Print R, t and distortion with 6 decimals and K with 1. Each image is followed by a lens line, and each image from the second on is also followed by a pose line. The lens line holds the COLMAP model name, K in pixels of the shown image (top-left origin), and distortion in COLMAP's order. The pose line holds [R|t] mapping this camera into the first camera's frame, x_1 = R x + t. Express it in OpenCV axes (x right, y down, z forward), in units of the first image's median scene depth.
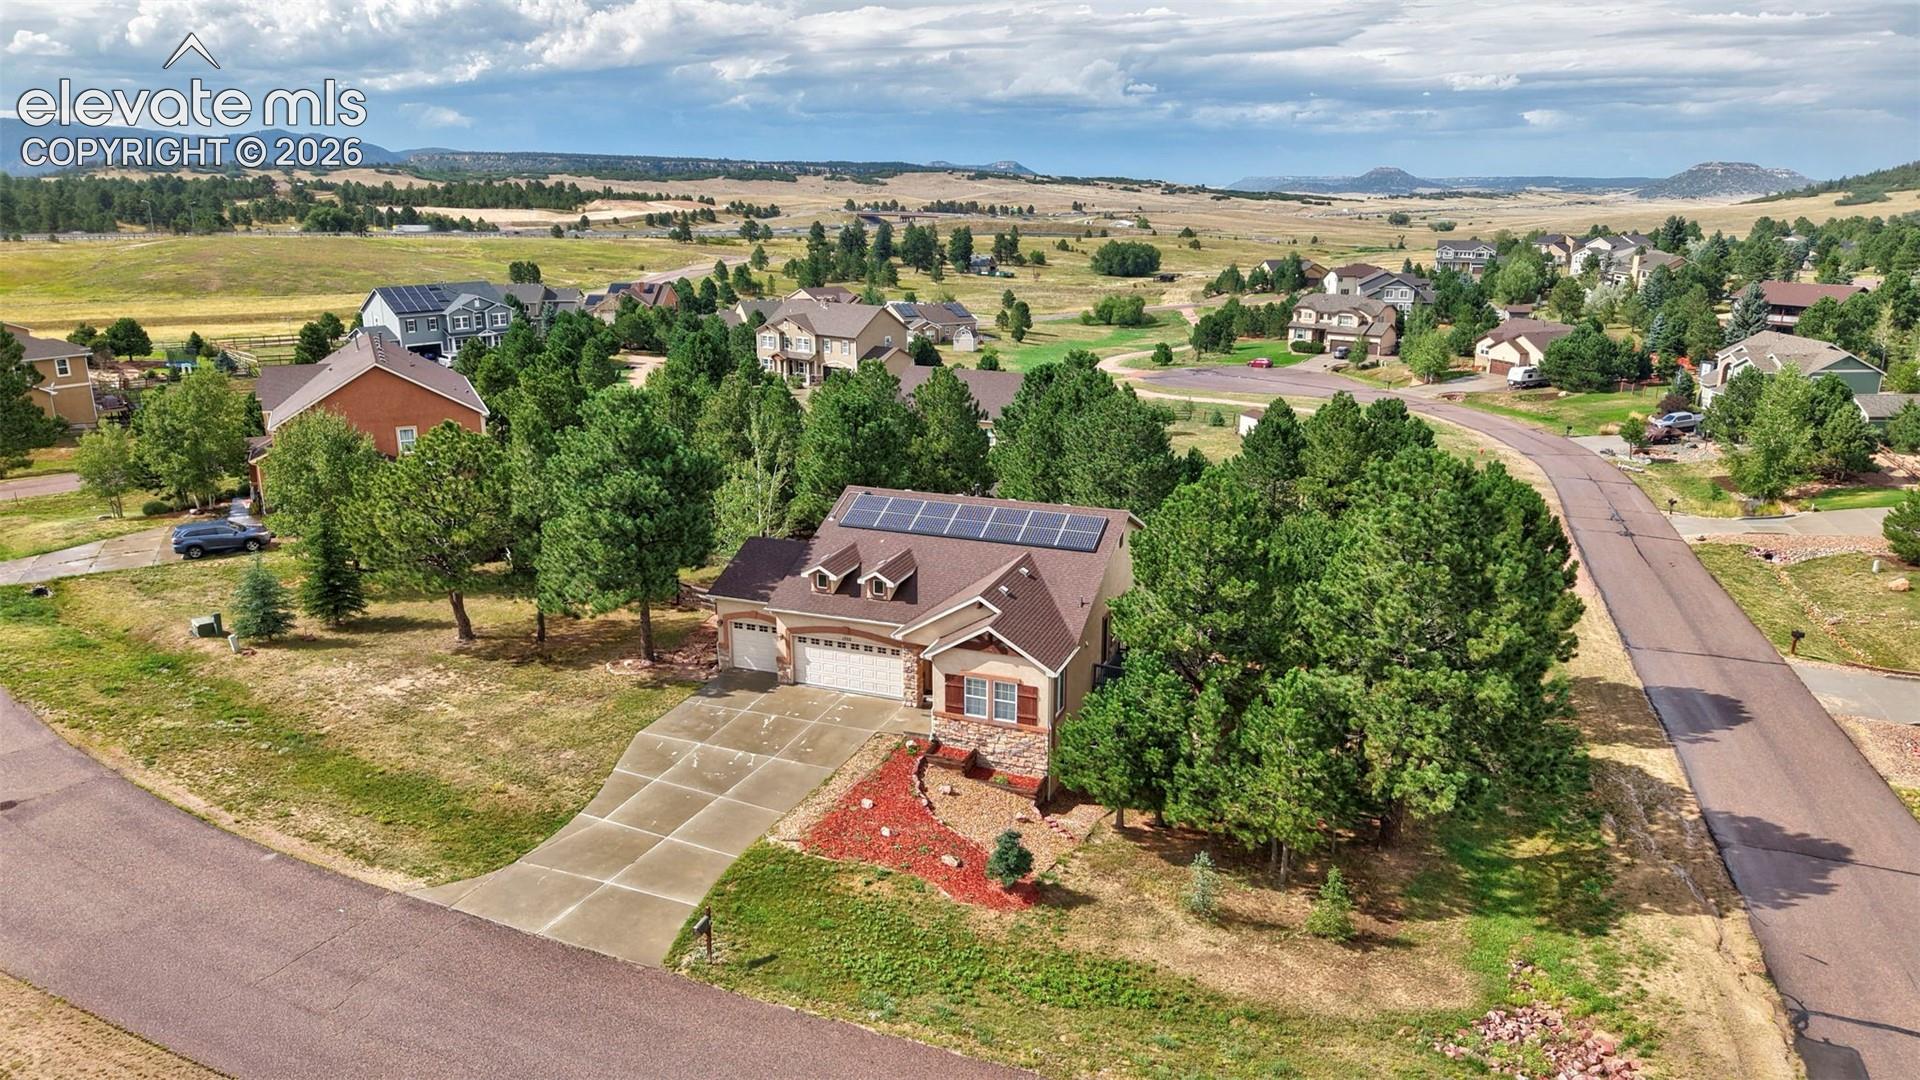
lens RADIAL K [[1272.6, 0, 960.0], [0, 1272.6, 540.0], [0, 0, 1]] dist [0.022402, -0.028835]
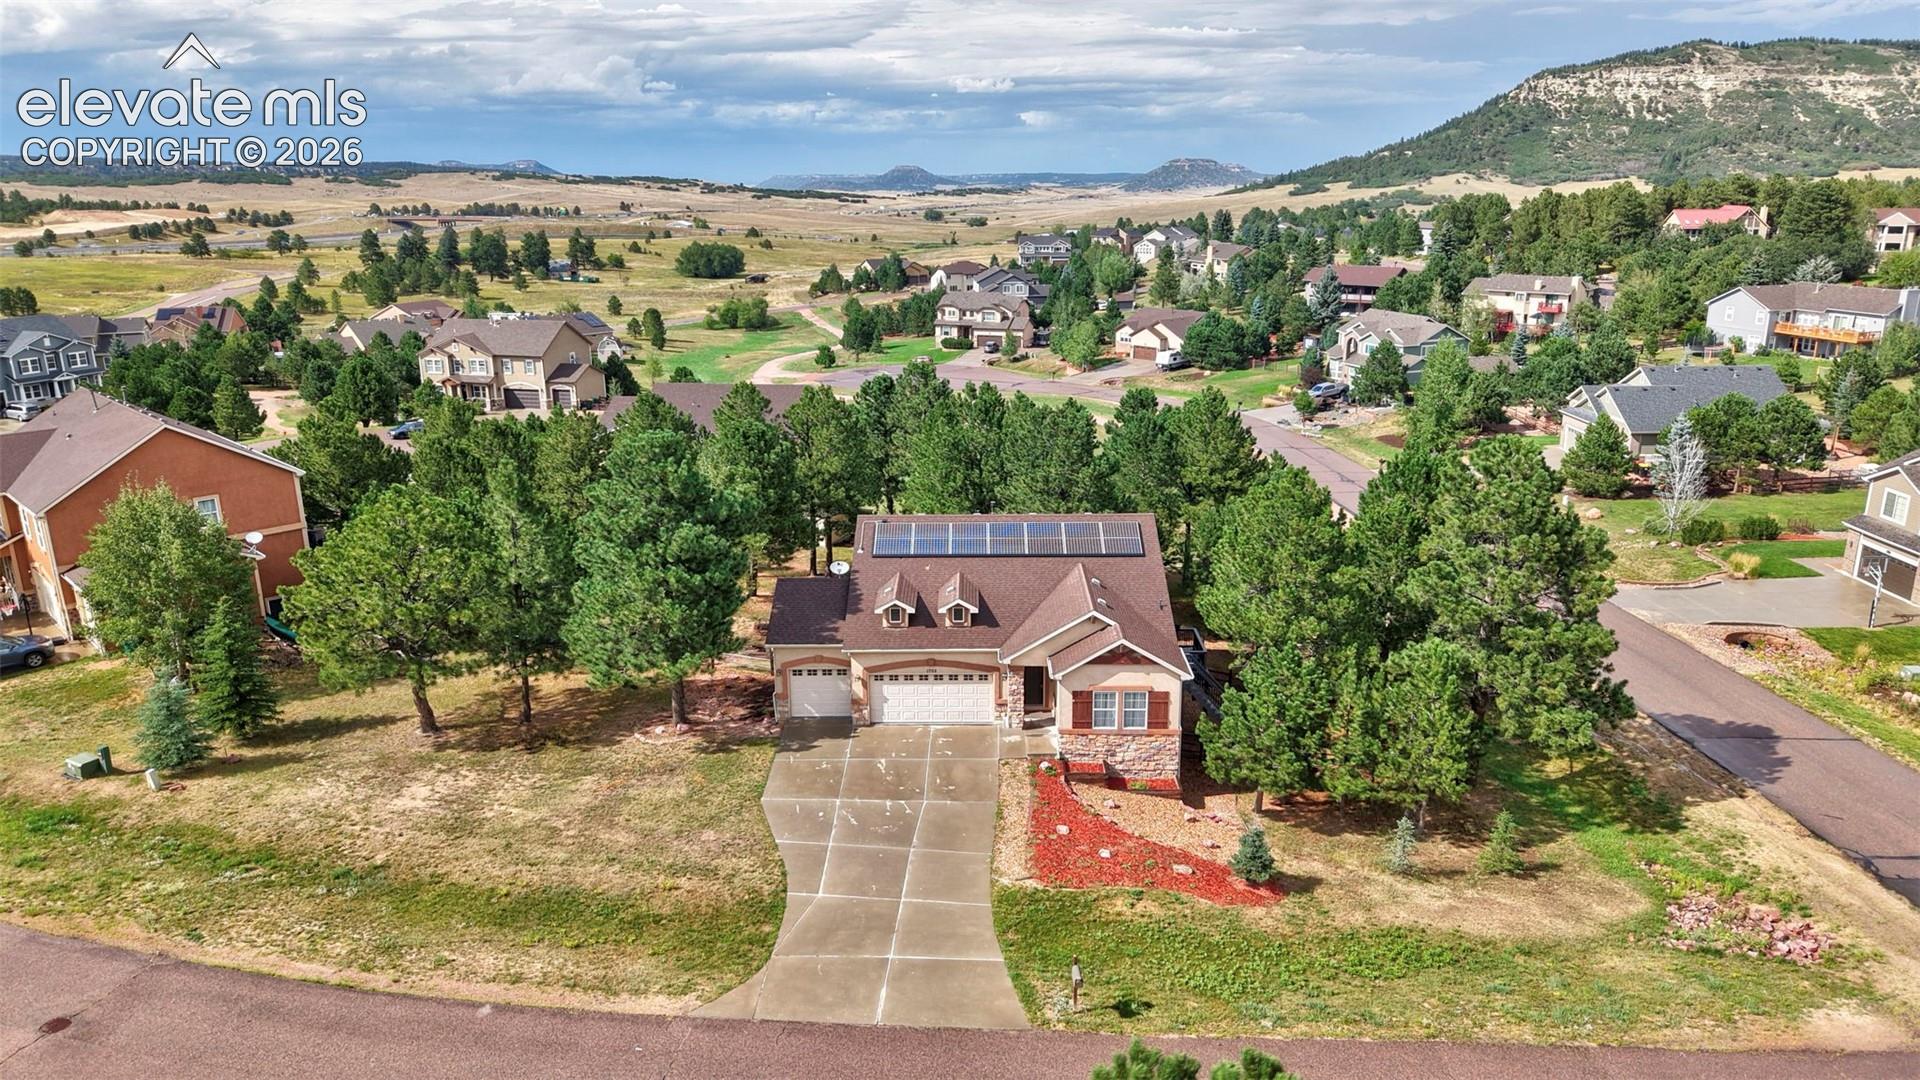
lens RADIAL K [[1272.6, 0, 960.0], [0, 1272.6, 540.0], [0, 0, 1]] dist [0.022402, -0.028835]
pose [[0.940076, -0.102147, 0.325306, -0.252323], [0.101856, 0.994637, 0.017973, -0.025503], [-0.325397, 0.016239, 0.945438, 0.042249]]
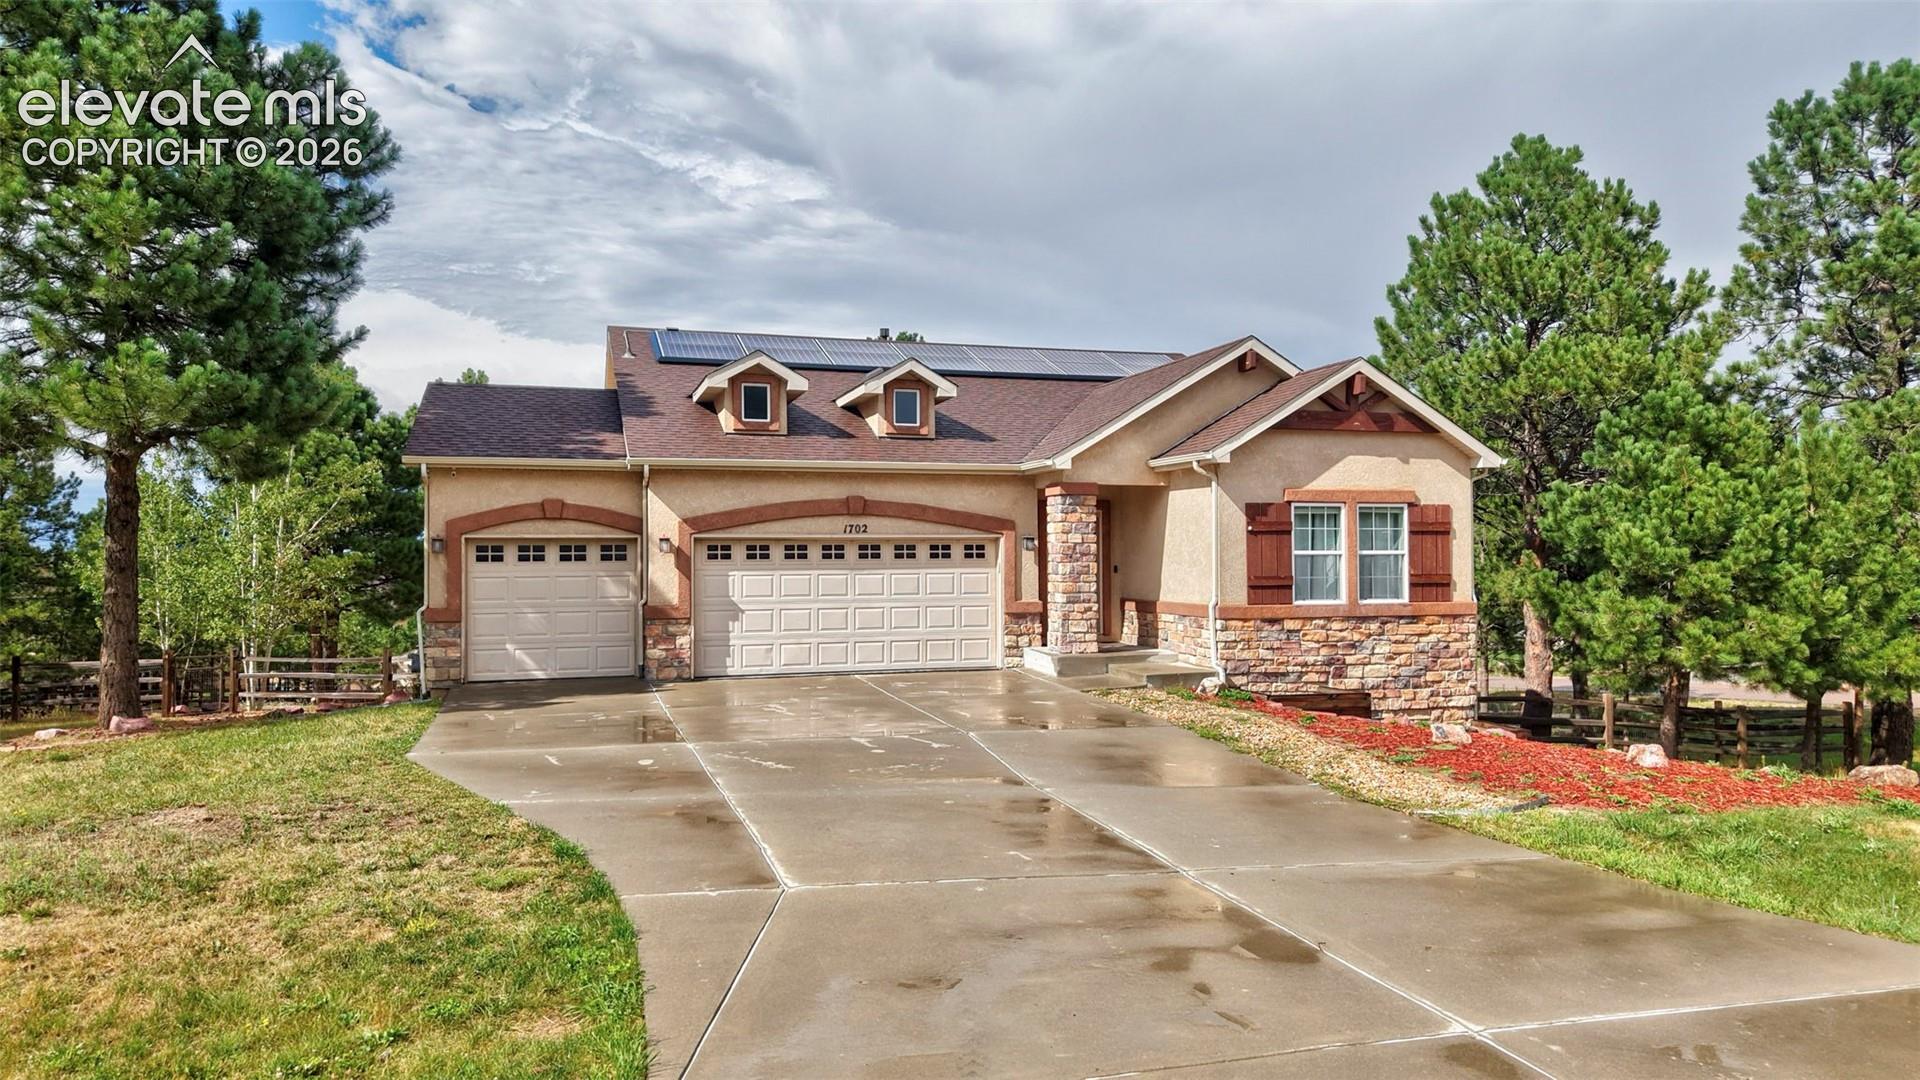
lens RADIAL K [[1272.6, 0, 960.0], [0, 1272.6, 540.0], [0, 0, 1]] dist [0.022402, -0.028835]
pose [[0.786735, 0.013365, 0.617146, -0.204766], [0.172552, 0.955150, -0.240654, 0.121405], [-0.592683, 0.295821, 0.749144, 0.459438]]
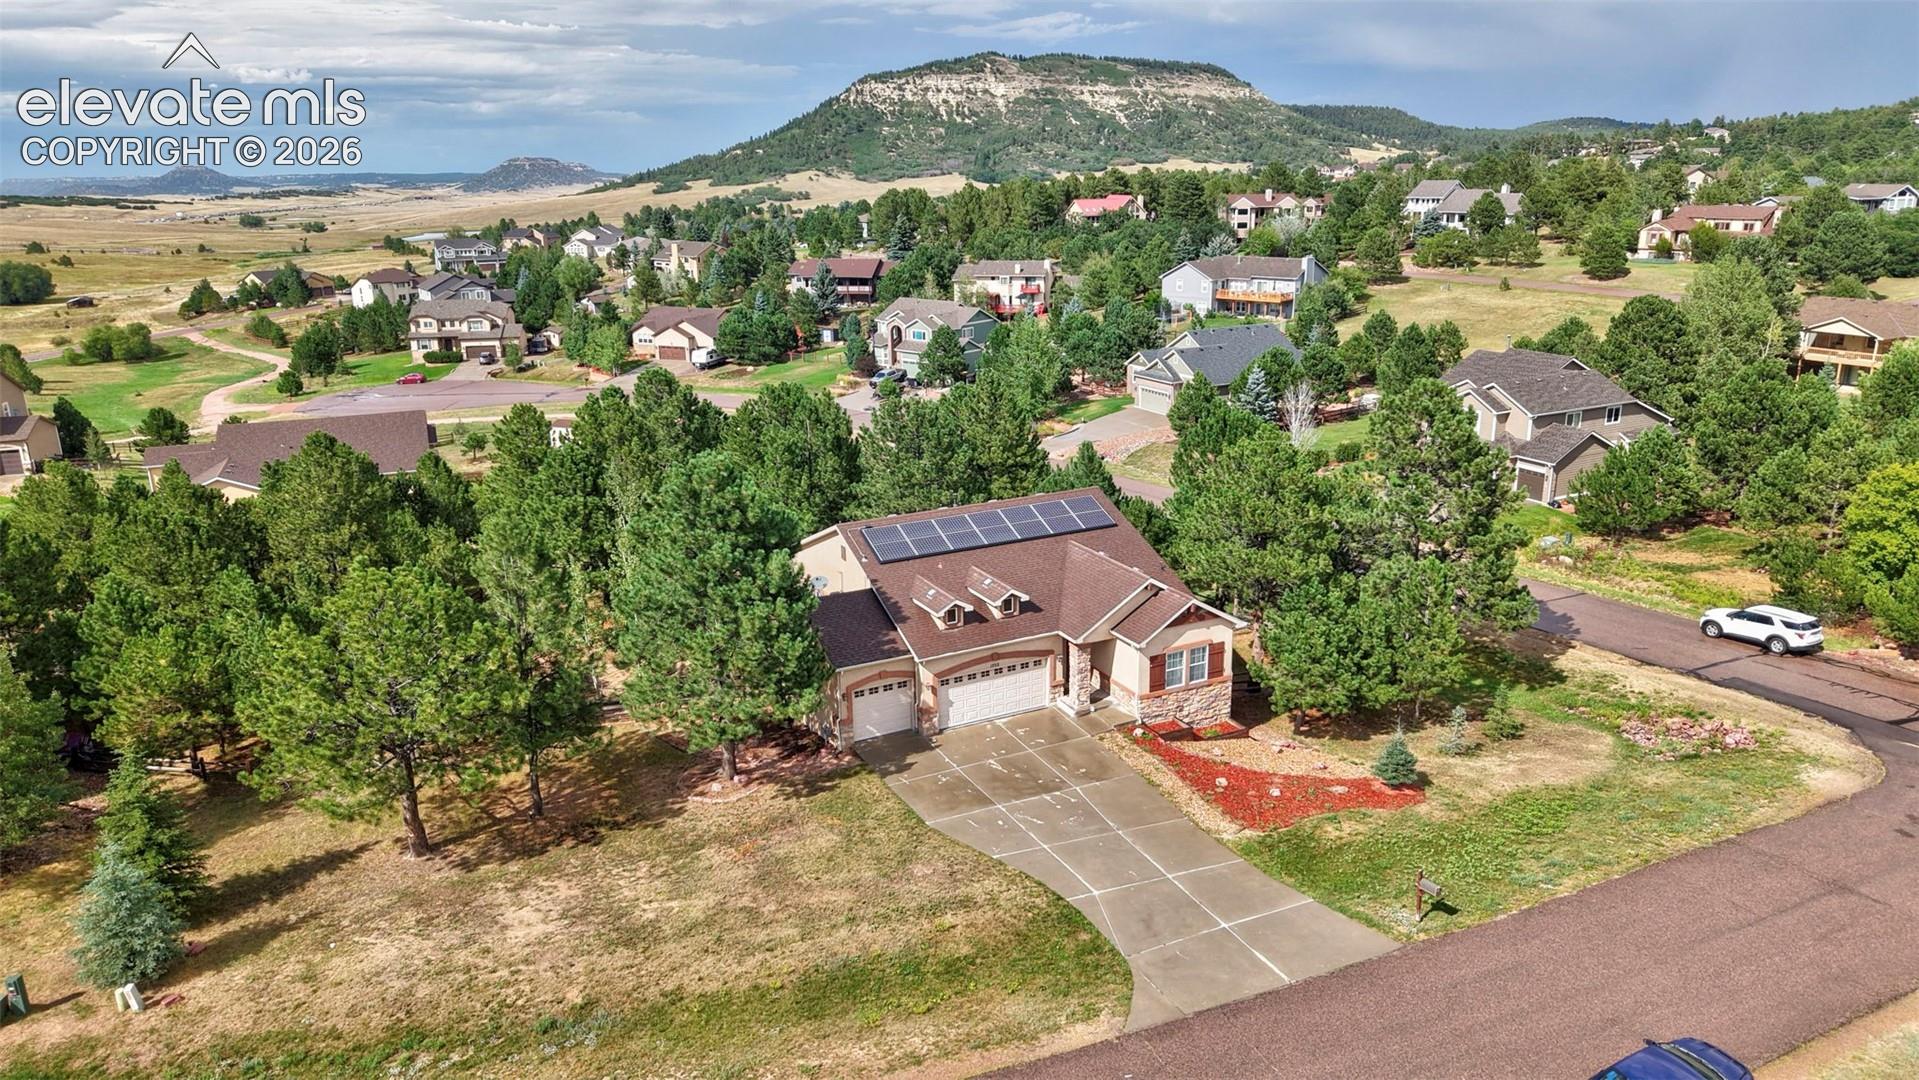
lens RADIAL K [[1272.0, 0, 959.5], [0, 1272.0, 540.0], [0, 0, 1]] dist [0.022402, -0.028835]
pose [[0.675923, -0.219072, 0.703659, -0.515329], [0.217077, 0.971620, 0.093978, -0.075348], [-0.704277, 0.089226, 0.704296, 0.217567]]
